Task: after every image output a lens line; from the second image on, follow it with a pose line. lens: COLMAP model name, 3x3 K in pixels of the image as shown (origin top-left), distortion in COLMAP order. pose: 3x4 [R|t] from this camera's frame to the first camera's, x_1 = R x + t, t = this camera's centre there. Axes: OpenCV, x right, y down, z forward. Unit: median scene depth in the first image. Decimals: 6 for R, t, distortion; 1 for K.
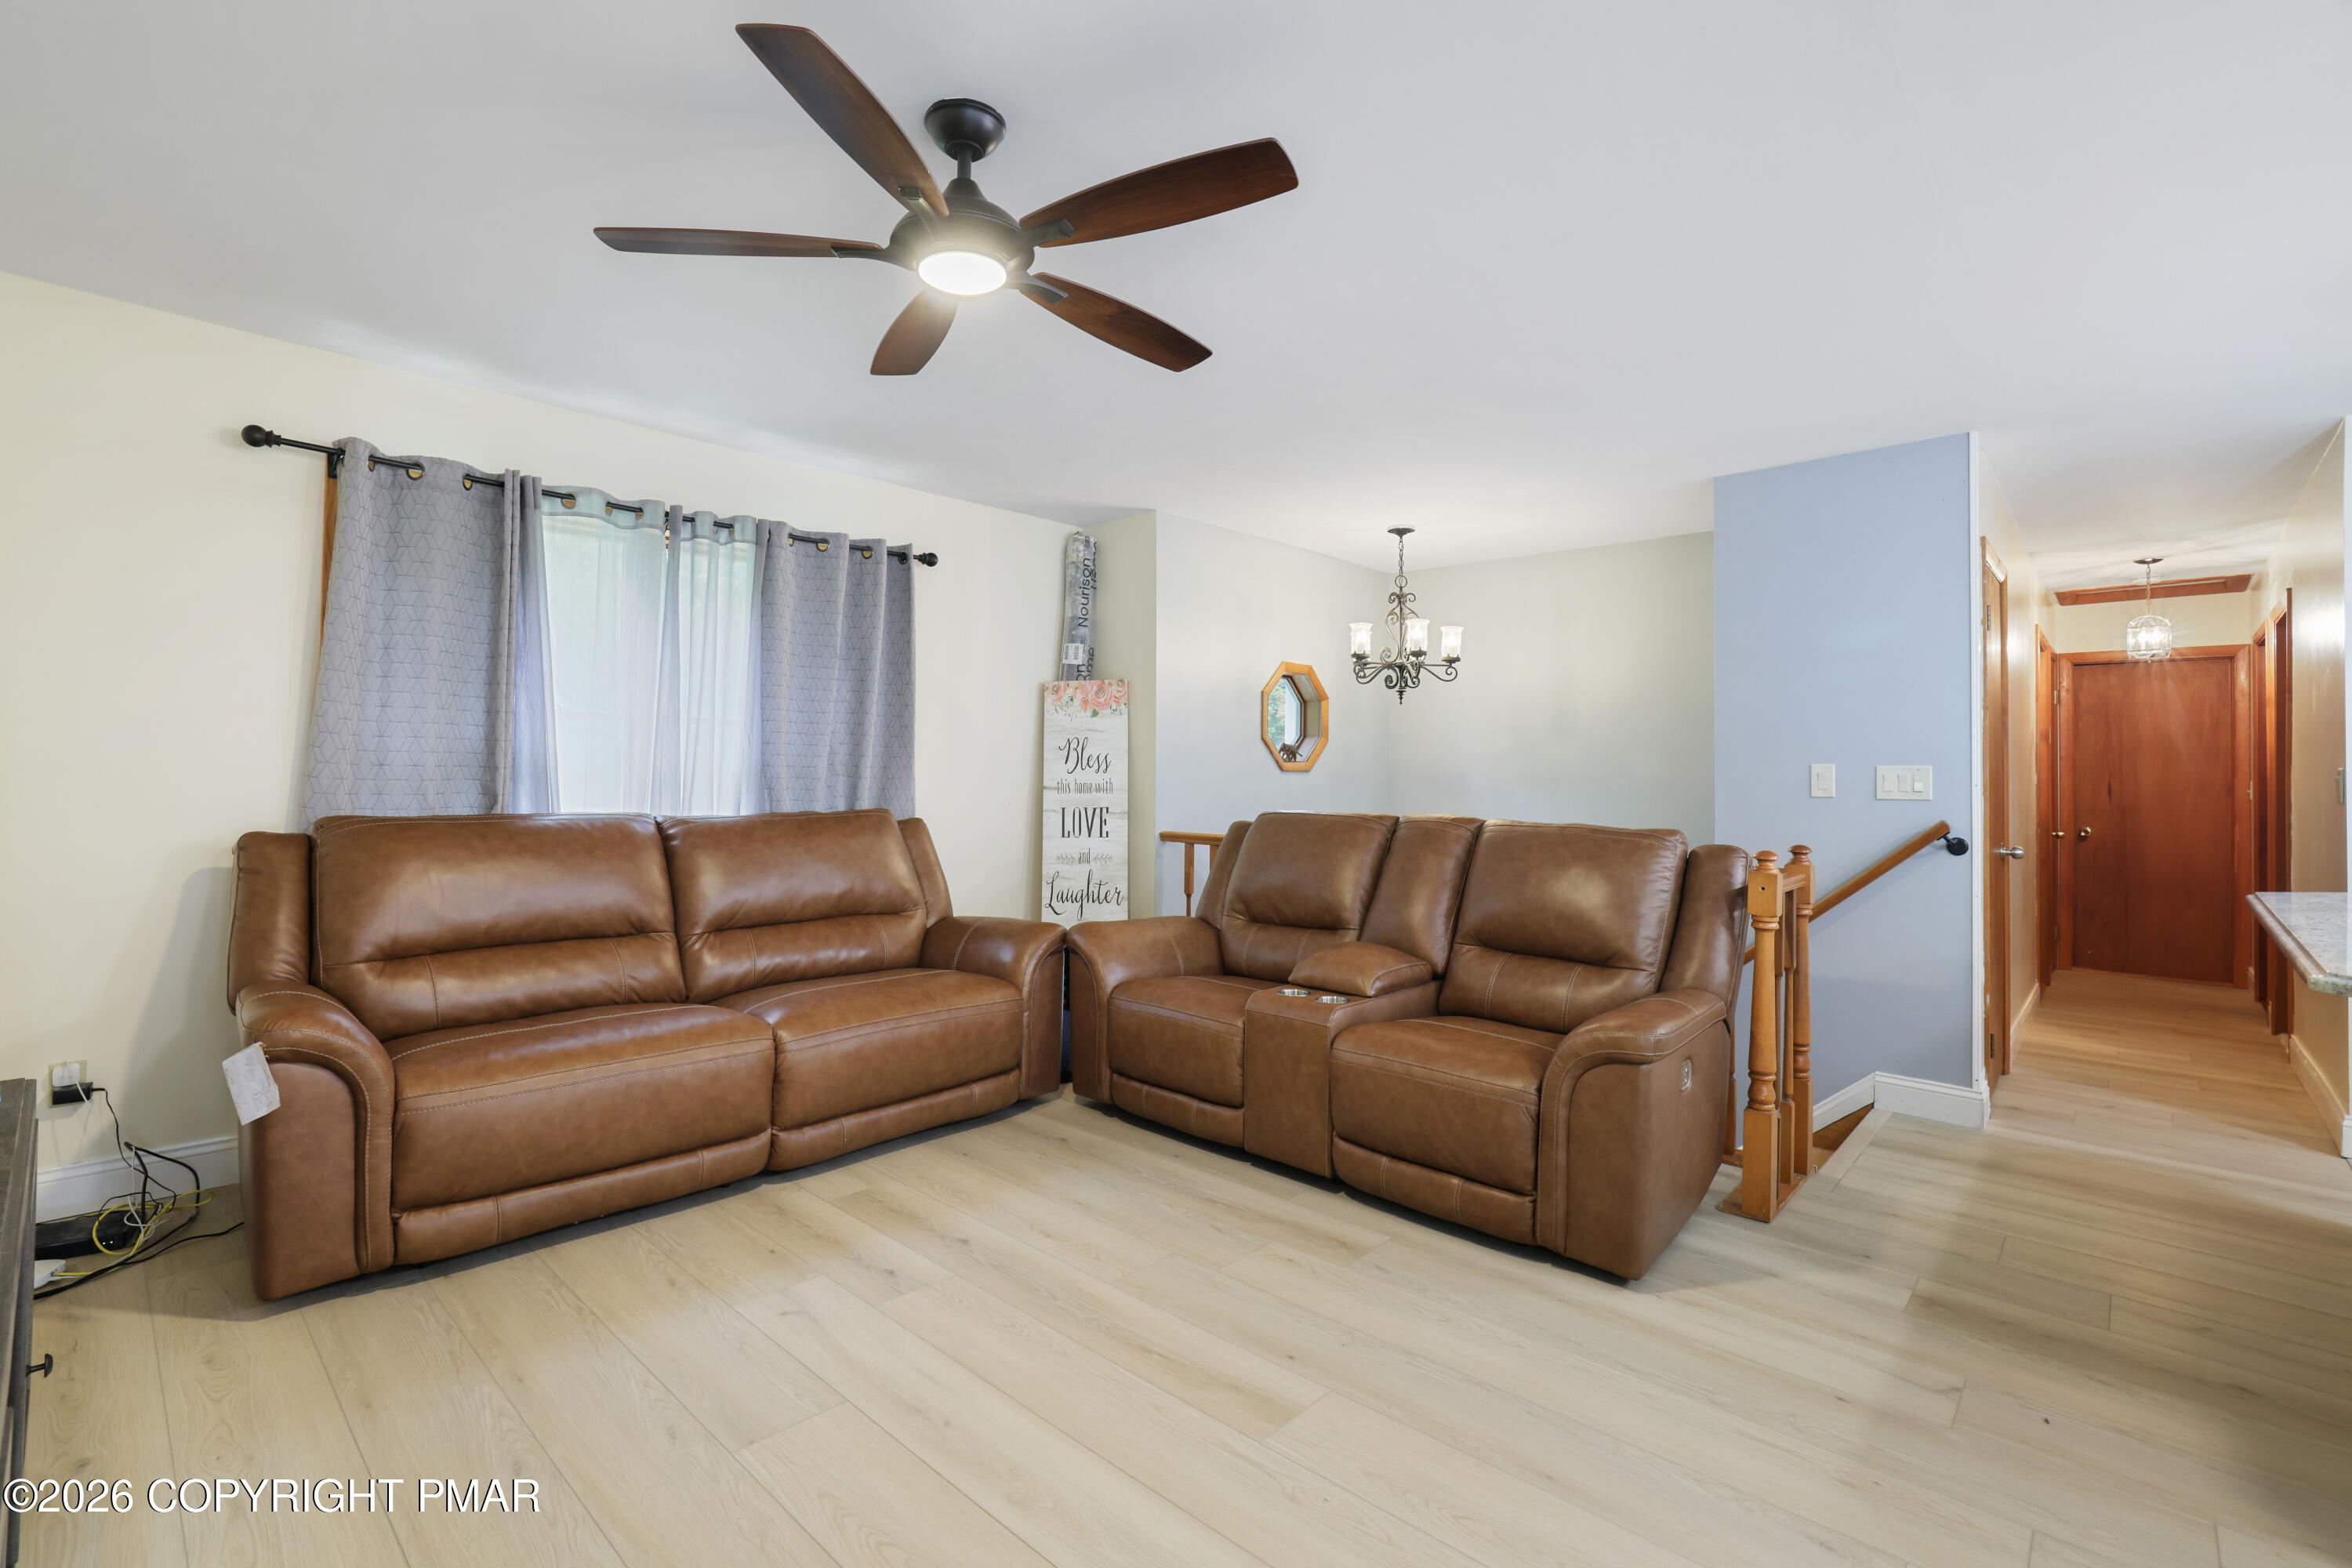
lens RADIAL K [[1067.4, 0, 1190.5], [0, 1067.4, 764.9], [0, 0, 1]] dist [-0.019127, 0.005842]
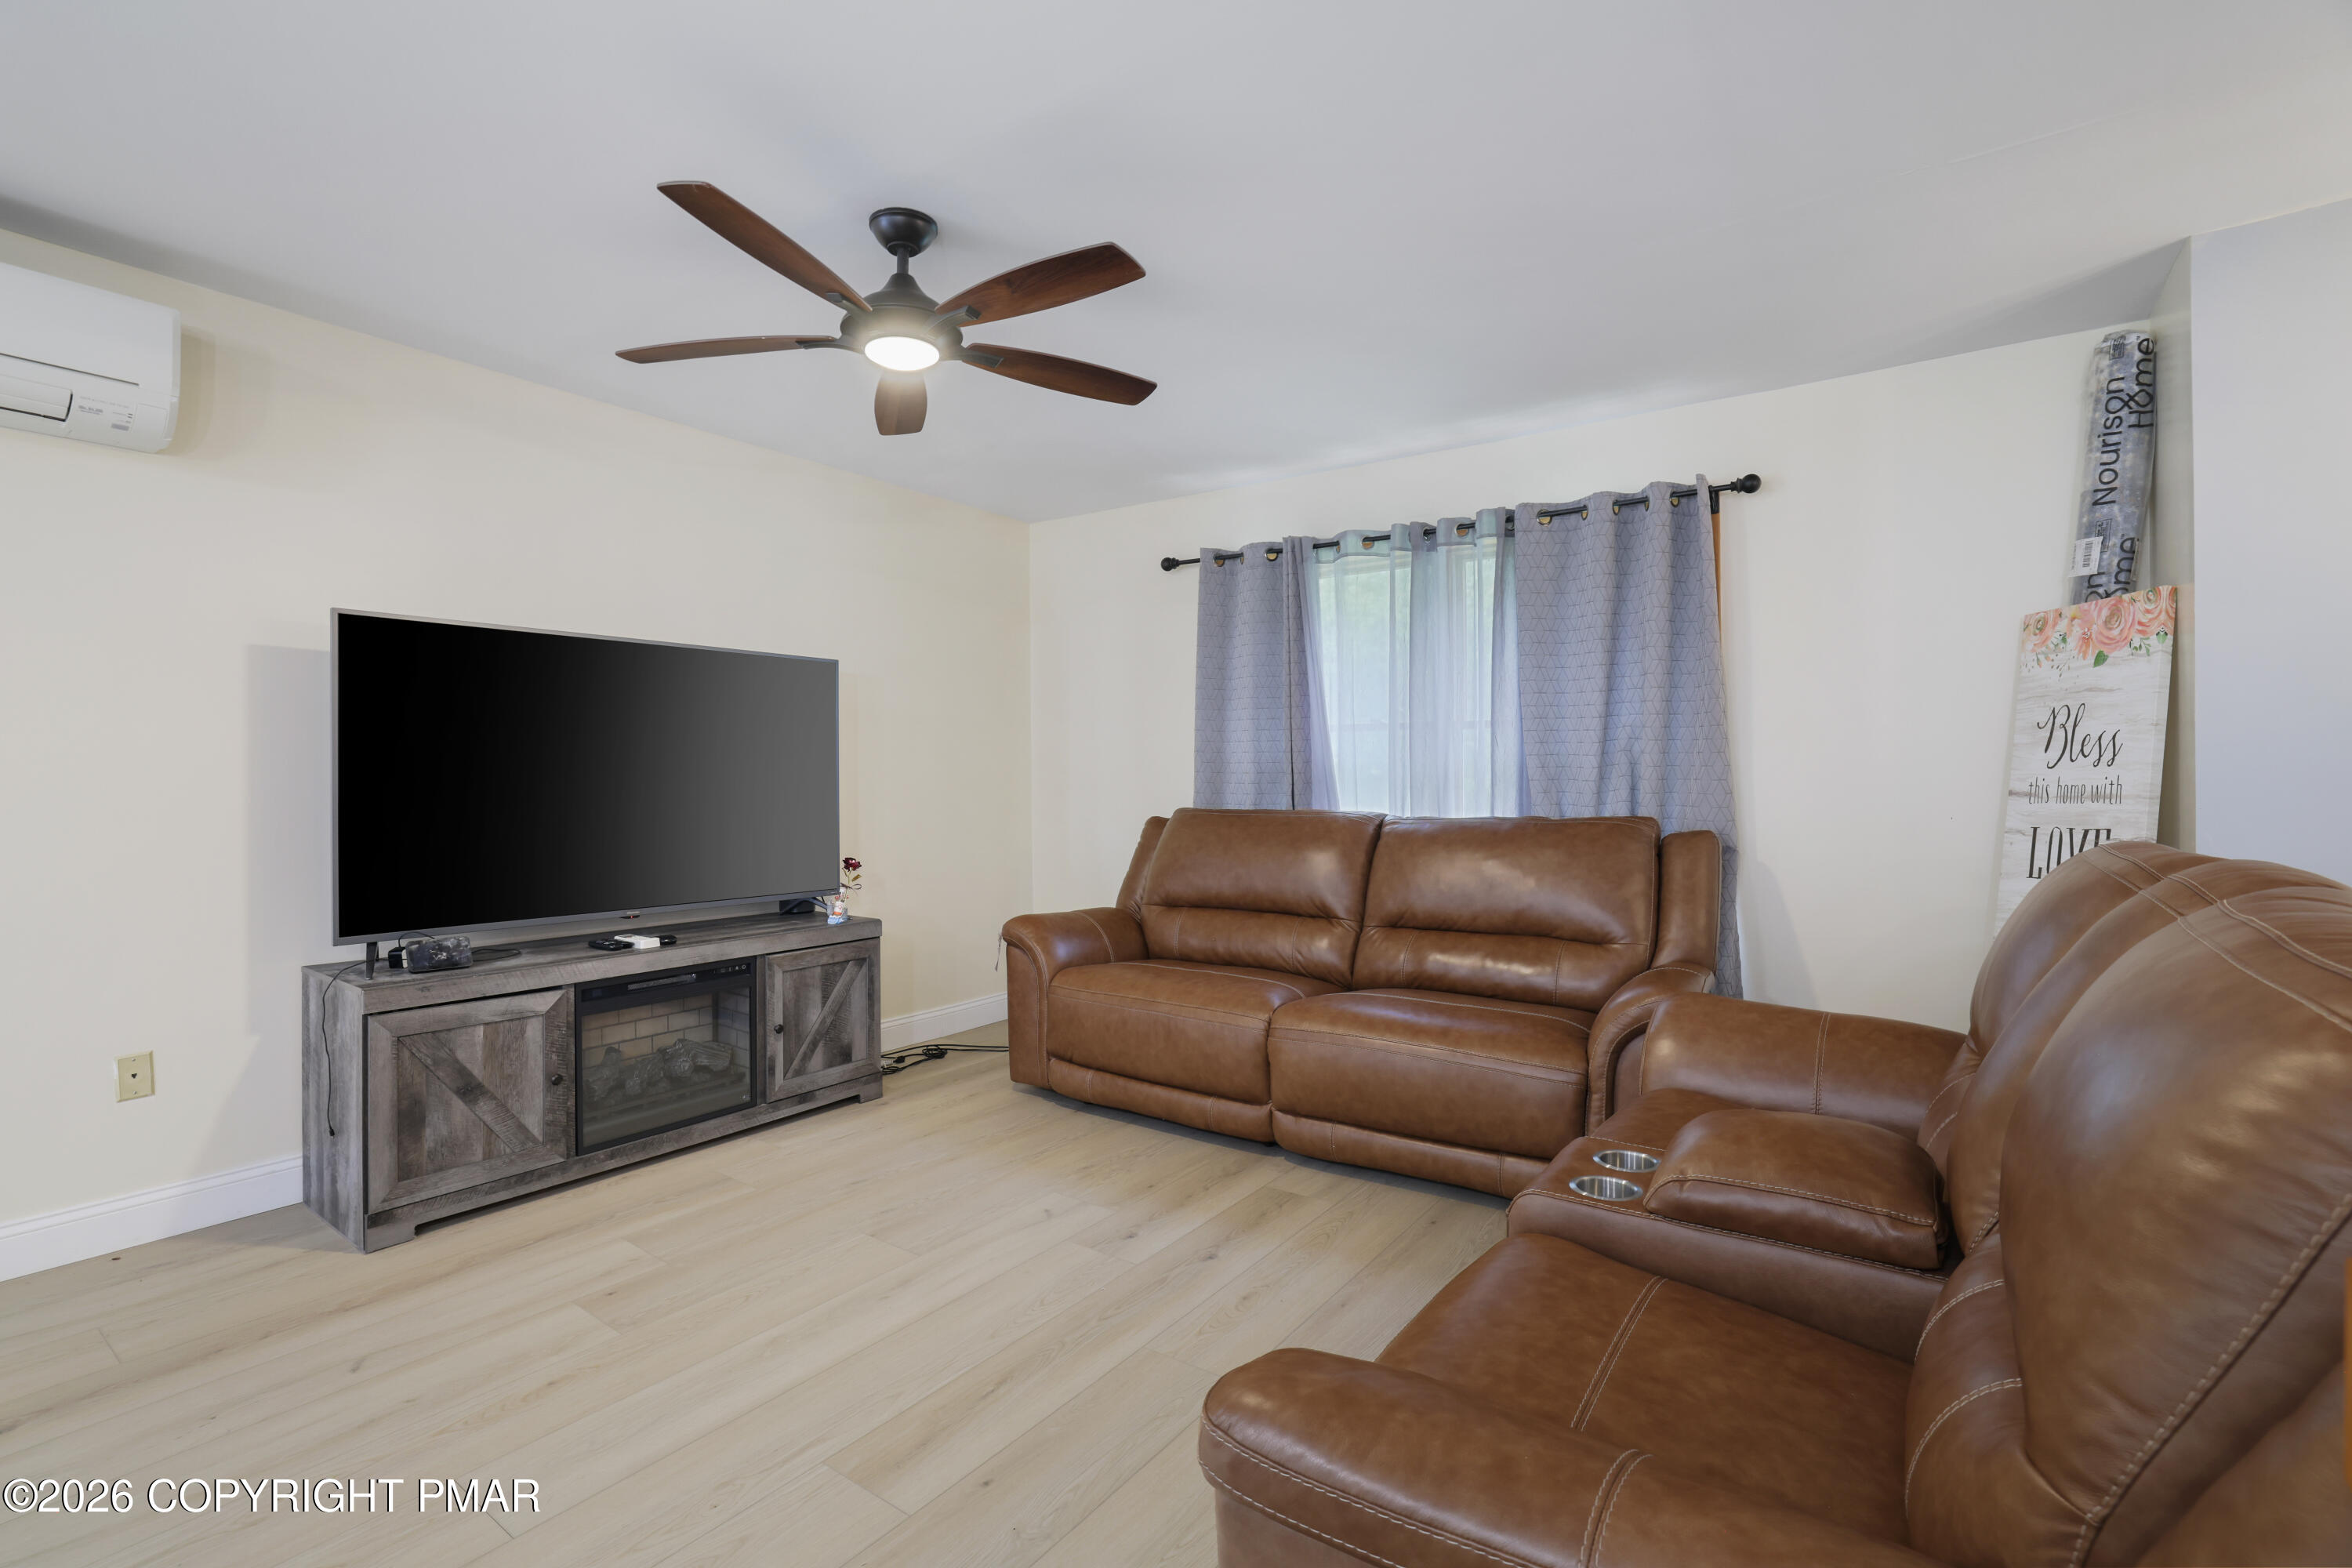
lens RADIAL K [[1067.4, 0, 1135.4], [0, 1067.4, 788.3], [0, 0, 1]] dist [-0.019127, 0.005842]
pose [[0.115734, -0.000517, -0.993280, 0.531257], [0.015046, 0.999886, 0.001233, 0.014206], [0.993166, -0.015088, 0.115728, 0.593866]]
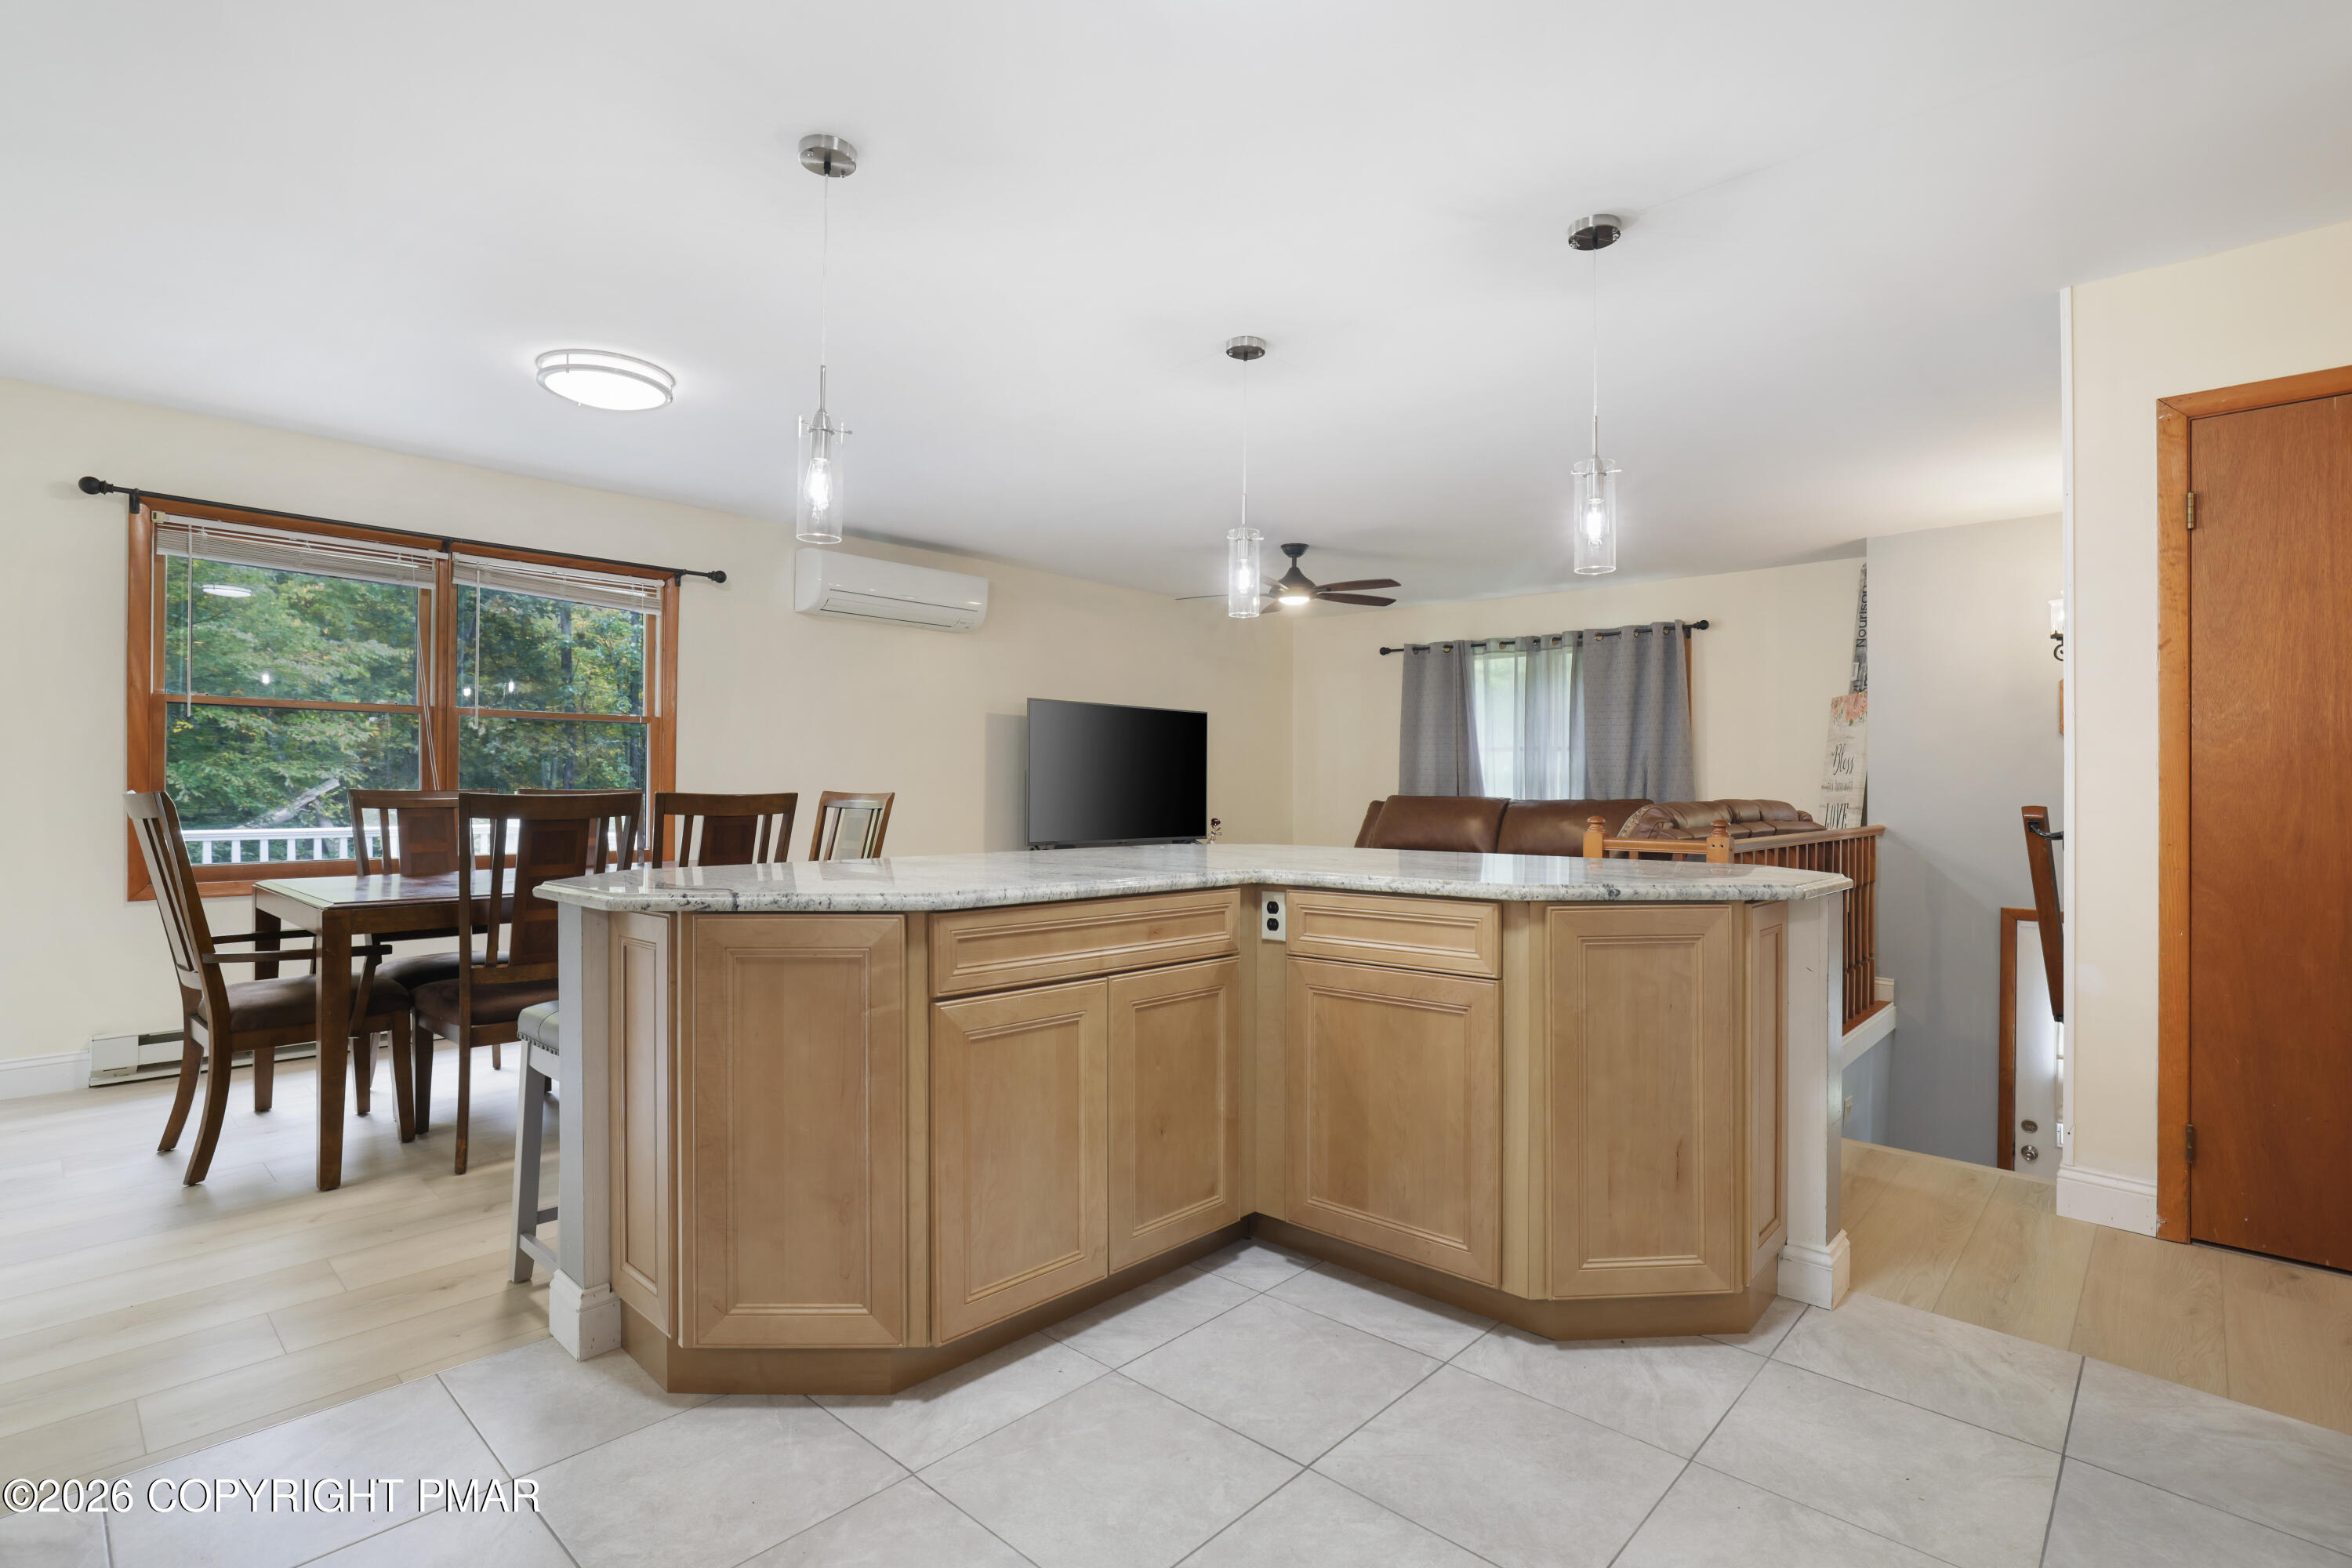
lens RADIAL K [[1134.3, 0, 1164.5], [0, 1134.3, 784.6], [0, 0, 1]] dist [-0.022967, 0.008817]
pose [[0.008909, -0.006884, -0.999937, 1.515229], [0.007052, 0.999952, -0.006822, 0.030098], [0.999935, -0.006990, 0.008957, 0.328746]]
